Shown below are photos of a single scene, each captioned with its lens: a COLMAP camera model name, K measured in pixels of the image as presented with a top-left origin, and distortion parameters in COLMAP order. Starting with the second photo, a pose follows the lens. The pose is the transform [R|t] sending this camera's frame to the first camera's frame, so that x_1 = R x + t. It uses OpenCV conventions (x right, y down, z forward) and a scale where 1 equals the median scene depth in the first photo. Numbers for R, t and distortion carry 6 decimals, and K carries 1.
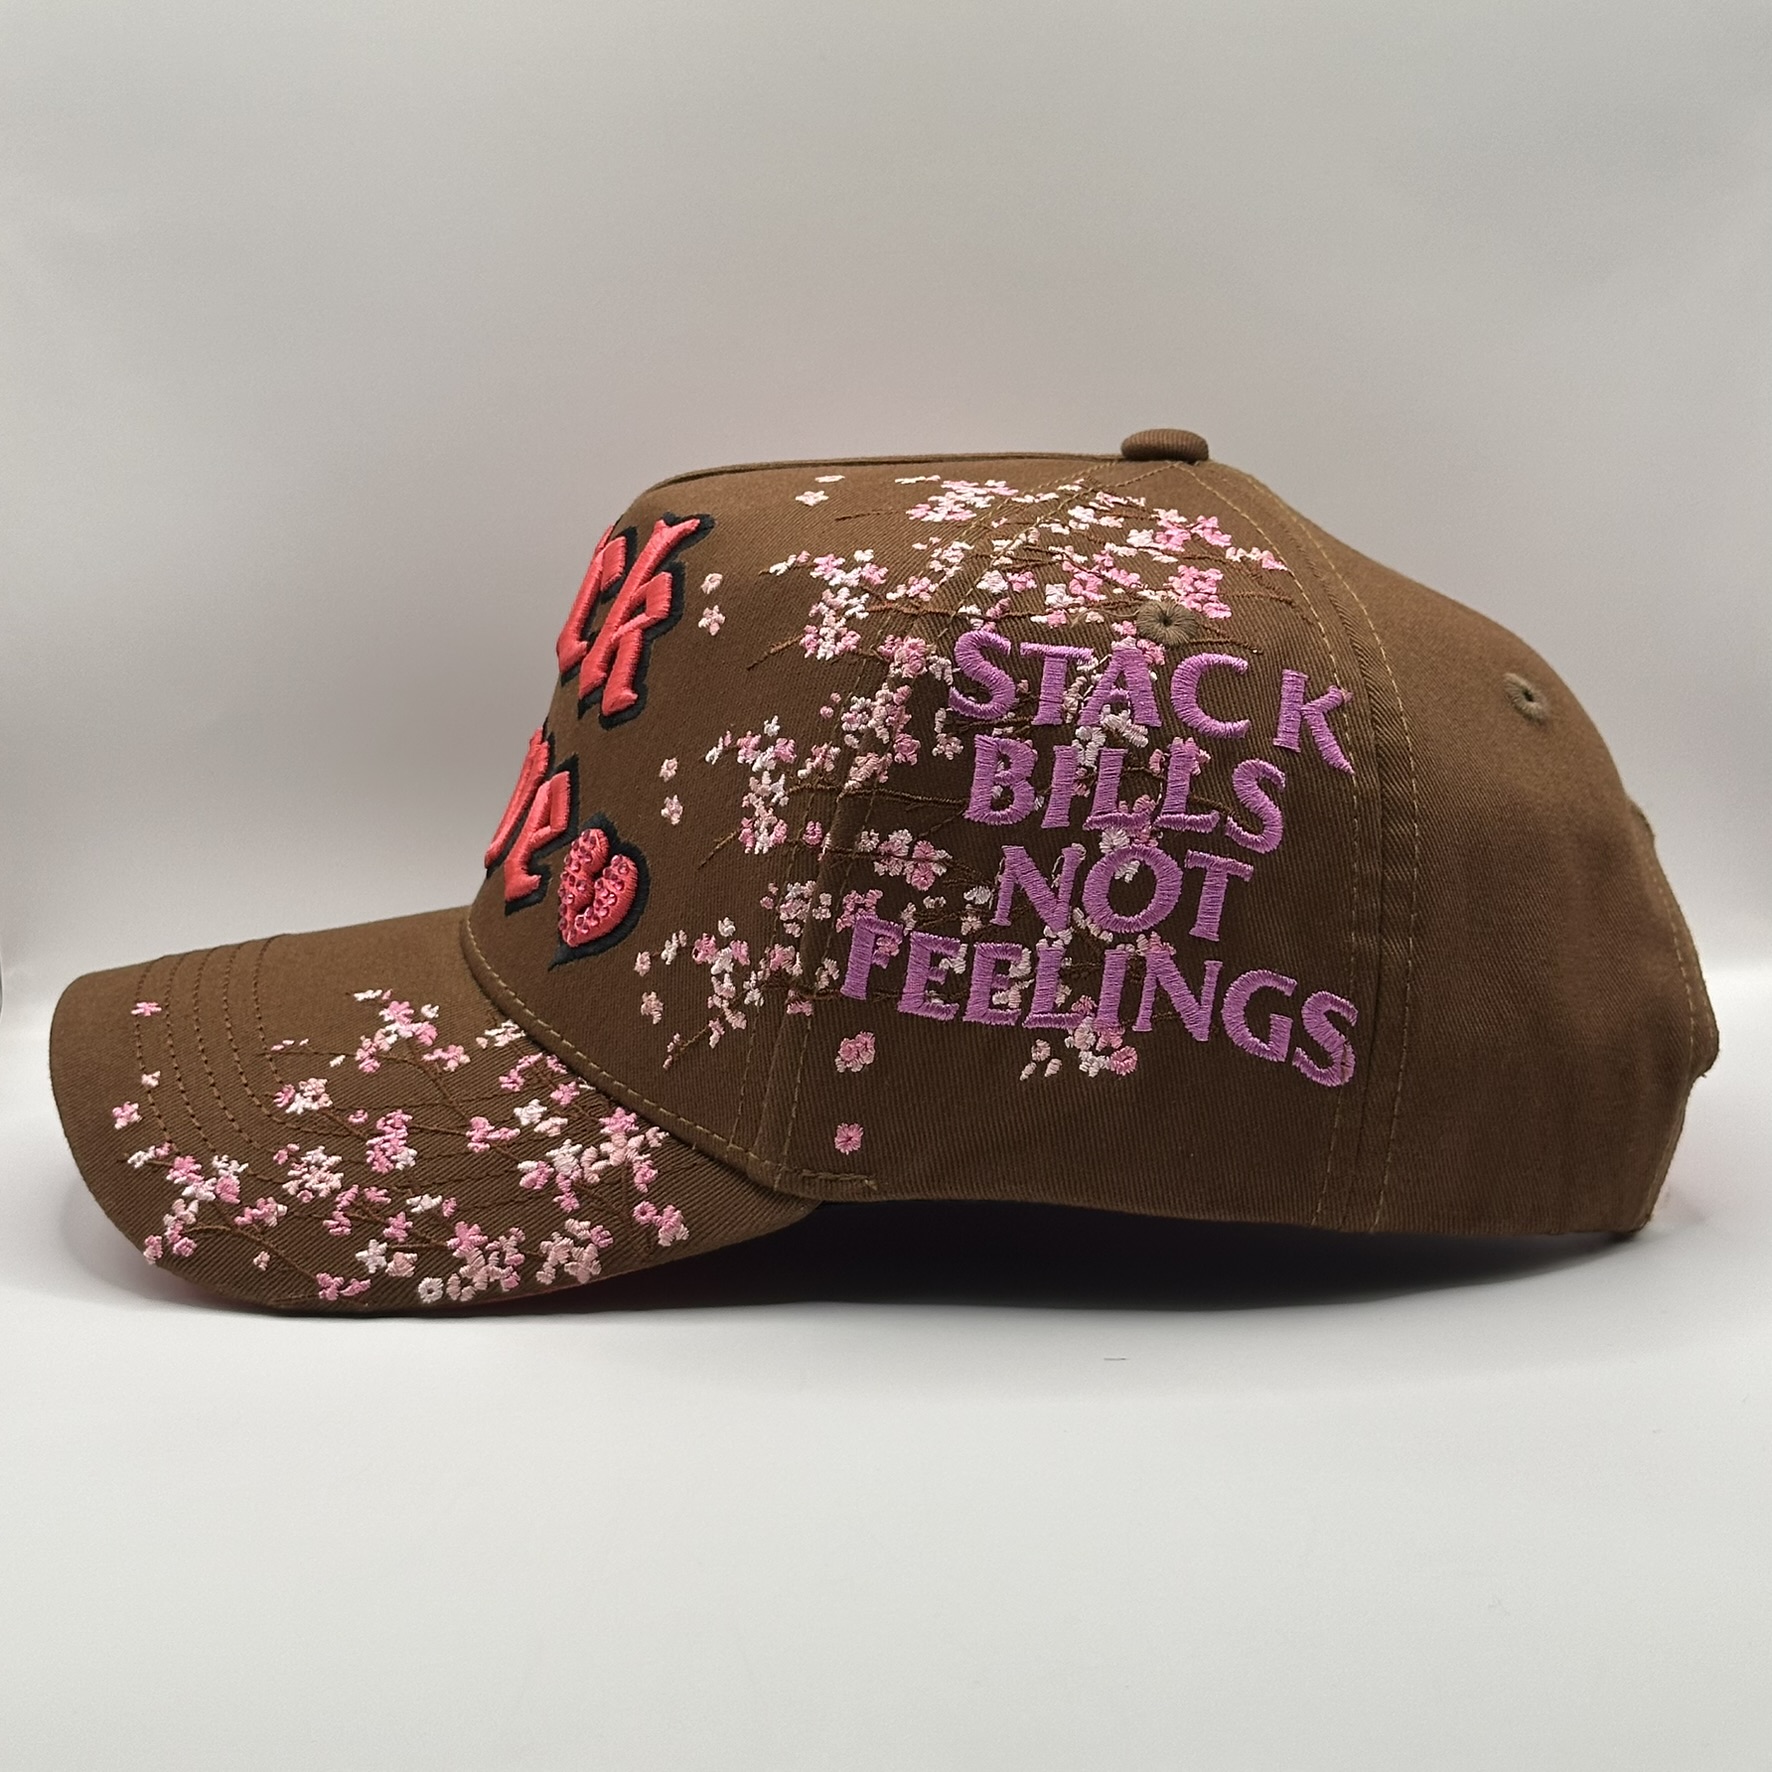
lens RADIAL K [[3651.3, 0, 886.3], [0, 3651.3, 804.4], [0, 0, 1]] dist [-0.022196, -0.221537]
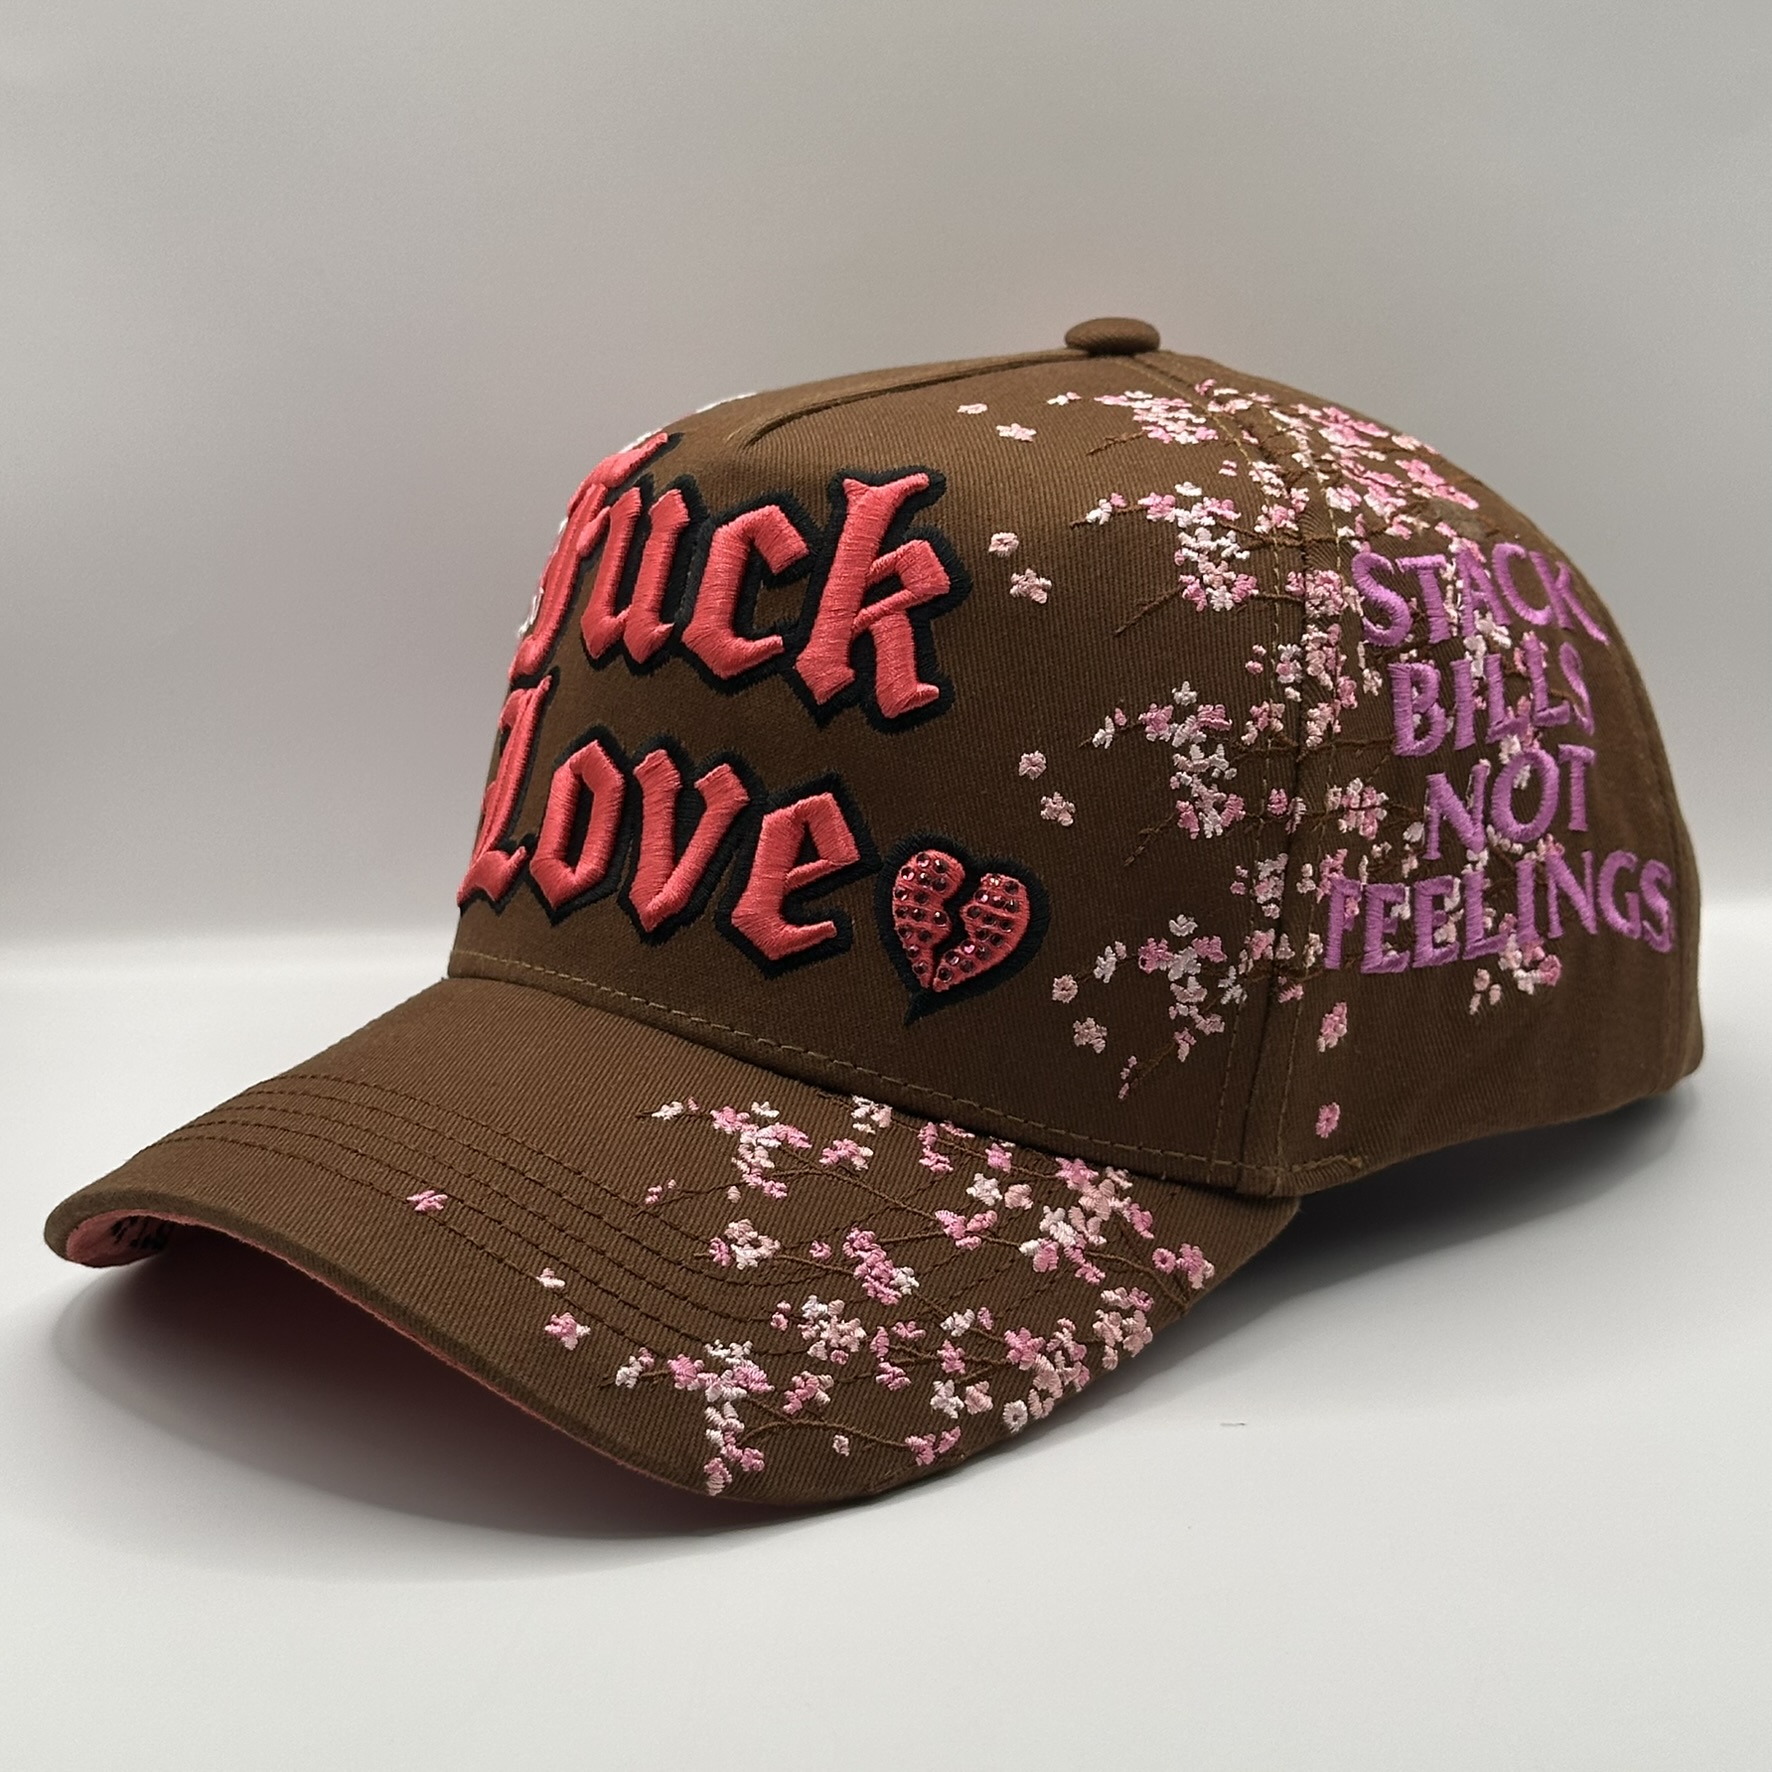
lens RADIAL K [[4111.1, 0, 886.0], [0, 4111.1, 886.0], [0, 0, 1]] dist [-0.064955, -0.057289]
pose [[0.683084, -0.203001, 0.701561, -0.805609], [0.141011, 0.979178, 0.146034, -0.134092], [-0.716598, -0.000826, 0.697486, 0.360369]]
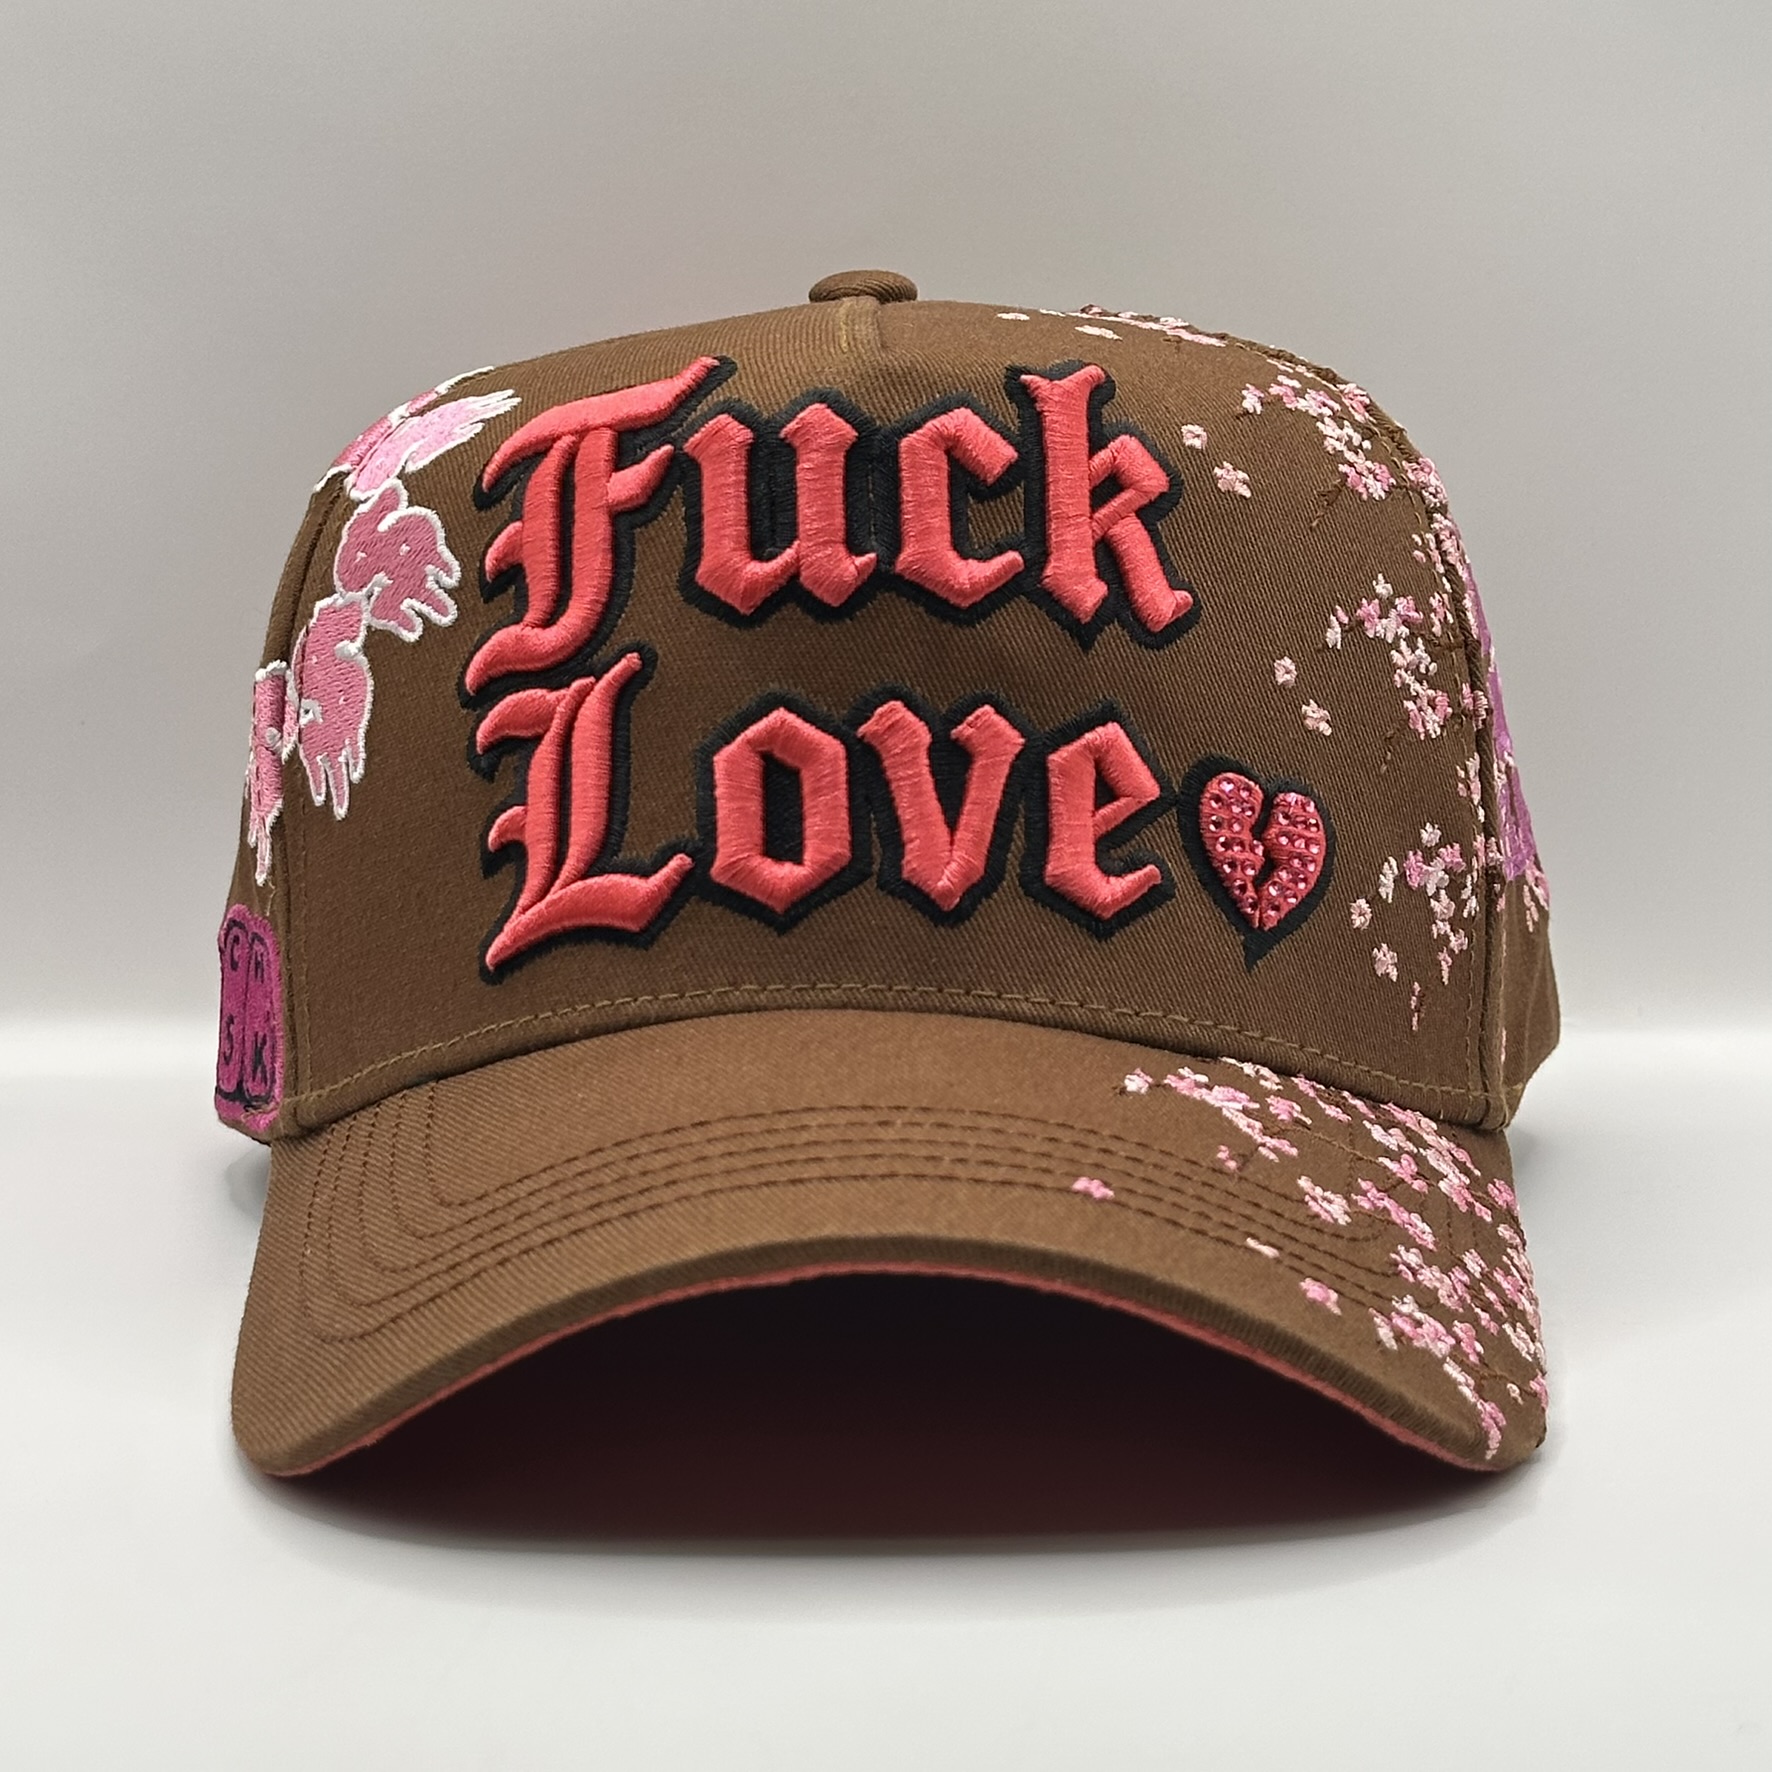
lens RADIAL K [[4350.1, 0, 886.0], [0, 4350.1, 886.0], [0, 0, 1]] dist [0.045568, -0.043601]
pose [[0.033282, -0.150842, 0.987998, -1.021532], [0.186149, 0.972183, 0.142156, -0.117062], [-0.981958, 0.179183, 0.060435, 1.079936]]
